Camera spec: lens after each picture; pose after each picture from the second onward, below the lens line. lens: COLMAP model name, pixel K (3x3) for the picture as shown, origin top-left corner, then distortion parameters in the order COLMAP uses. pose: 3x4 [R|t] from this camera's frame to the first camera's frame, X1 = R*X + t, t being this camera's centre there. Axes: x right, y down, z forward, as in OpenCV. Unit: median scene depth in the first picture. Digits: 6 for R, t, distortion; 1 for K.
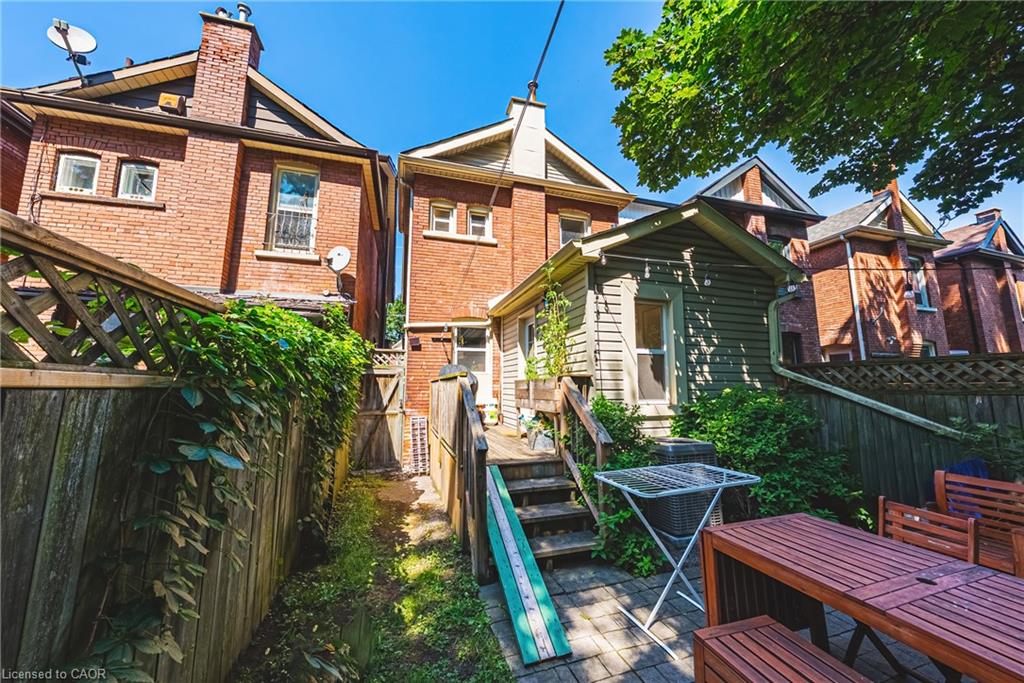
lens RADIAL K [[354.1, 0, 508.9], [0, 354.1, 341.5], [0, 0, 1]] dist [-0.005144, -0.000130]
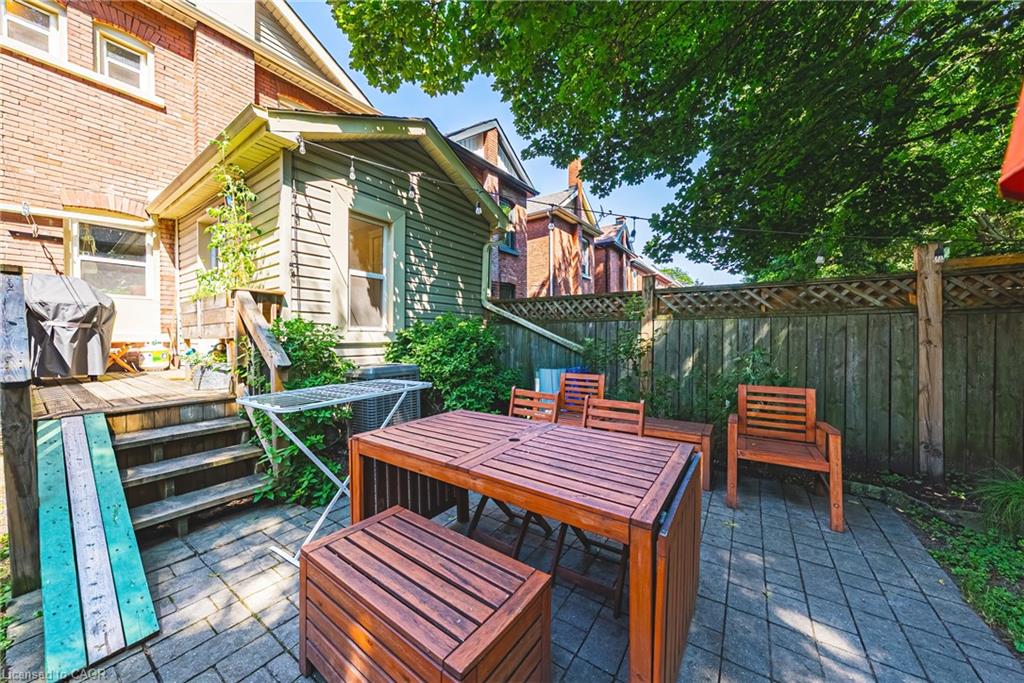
lens RADIAL K [[354.1, 0, 508.9], [0, 354.1, 341.5], [0, 0, 1]] dist [-0.005144, -0.000130]
pose [[0.793378, -0.014187, 0.608564, 0.123975], [-0.075621, 0.989687, 0.121658, 0.057578], [-0.604014, -0.142541, 0.784123, 0.031537]]
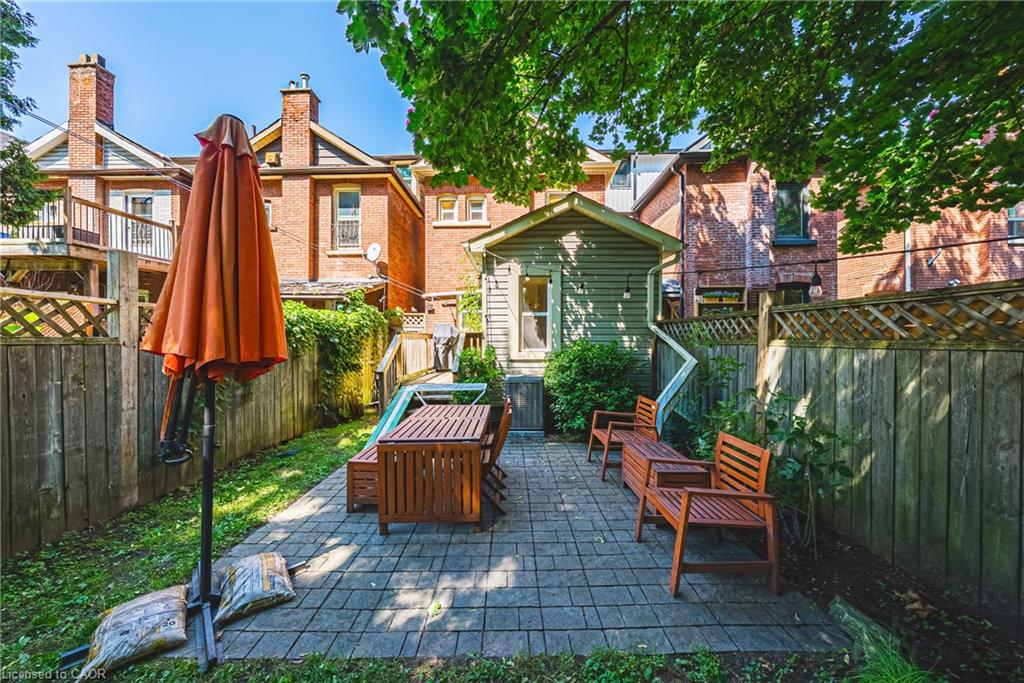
lens RADIAL K [[354.1, 0, 508.9], [0, 354.1, 341.5], [0, 0, 1]] dist [-0.005144, -0.000130]
pose [[0.949959, -0.002297, -0.312367, 0.692072], [0.043471, 0.991215, 0.124913, -0.040574], [0.309336, -0.132241, 0.941713, -0.331976]]
